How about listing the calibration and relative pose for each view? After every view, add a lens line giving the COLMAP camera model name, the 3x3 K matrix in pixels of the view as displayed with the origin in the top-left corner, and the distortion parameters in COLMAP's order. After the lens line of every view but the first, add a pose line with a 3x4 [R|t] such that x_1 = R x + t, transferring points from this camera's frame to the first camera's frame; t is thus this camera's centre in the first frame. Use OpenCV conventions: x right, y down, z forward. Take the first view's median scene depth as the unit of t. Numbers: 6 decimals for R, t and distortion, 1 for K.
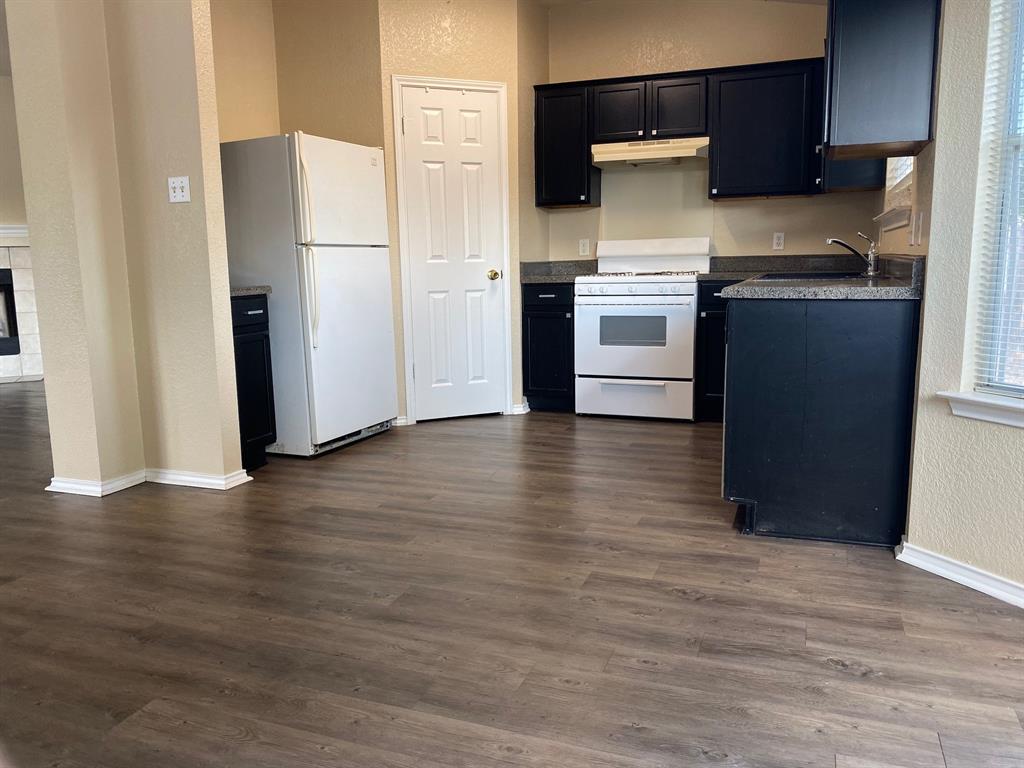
lens RADIAL K [[781.2, 0, 519.9], [0, 781.2, 377.1], [0, 0, 1]] dist [0.015196, -0.030612]
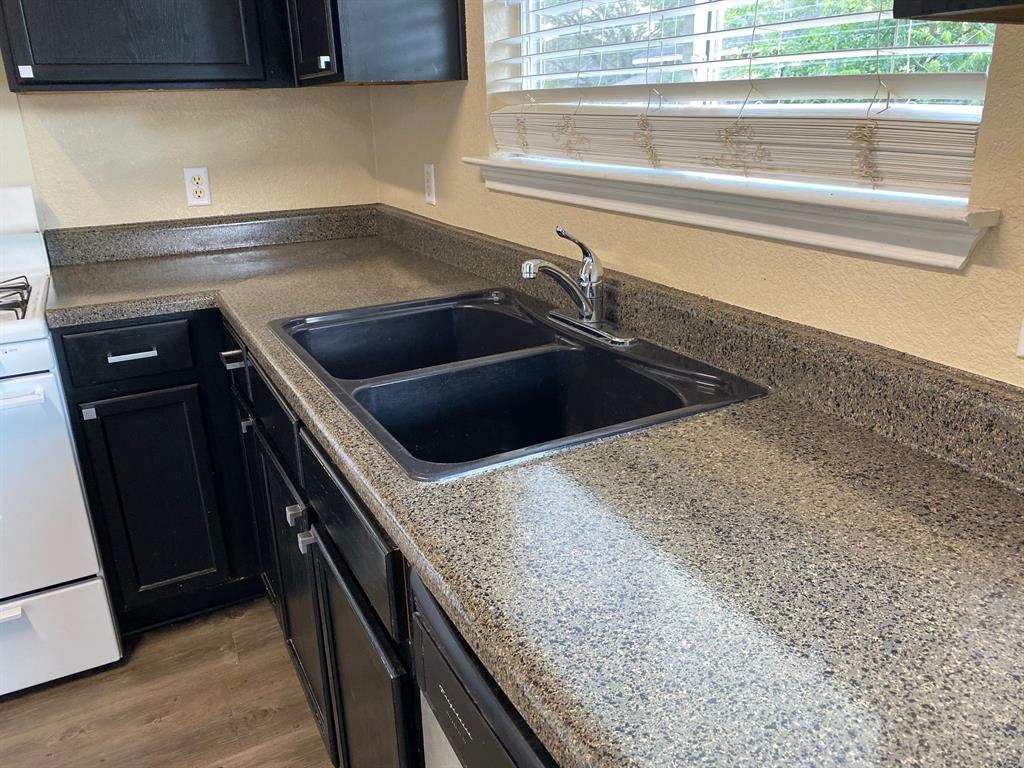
lens RADIAL K [[781.2, 0, 511.5], [0, 781.2, 384.8], [0, 0, 1]] dist [0.015196, -0.030612]
pose [[0.658549, -0.248761, 0.710233, 0.093881], [0.125565, 0.966877, 0.222223, -0.140288], [-0.741988, -0.057165, 0.667971, 0.544402]]
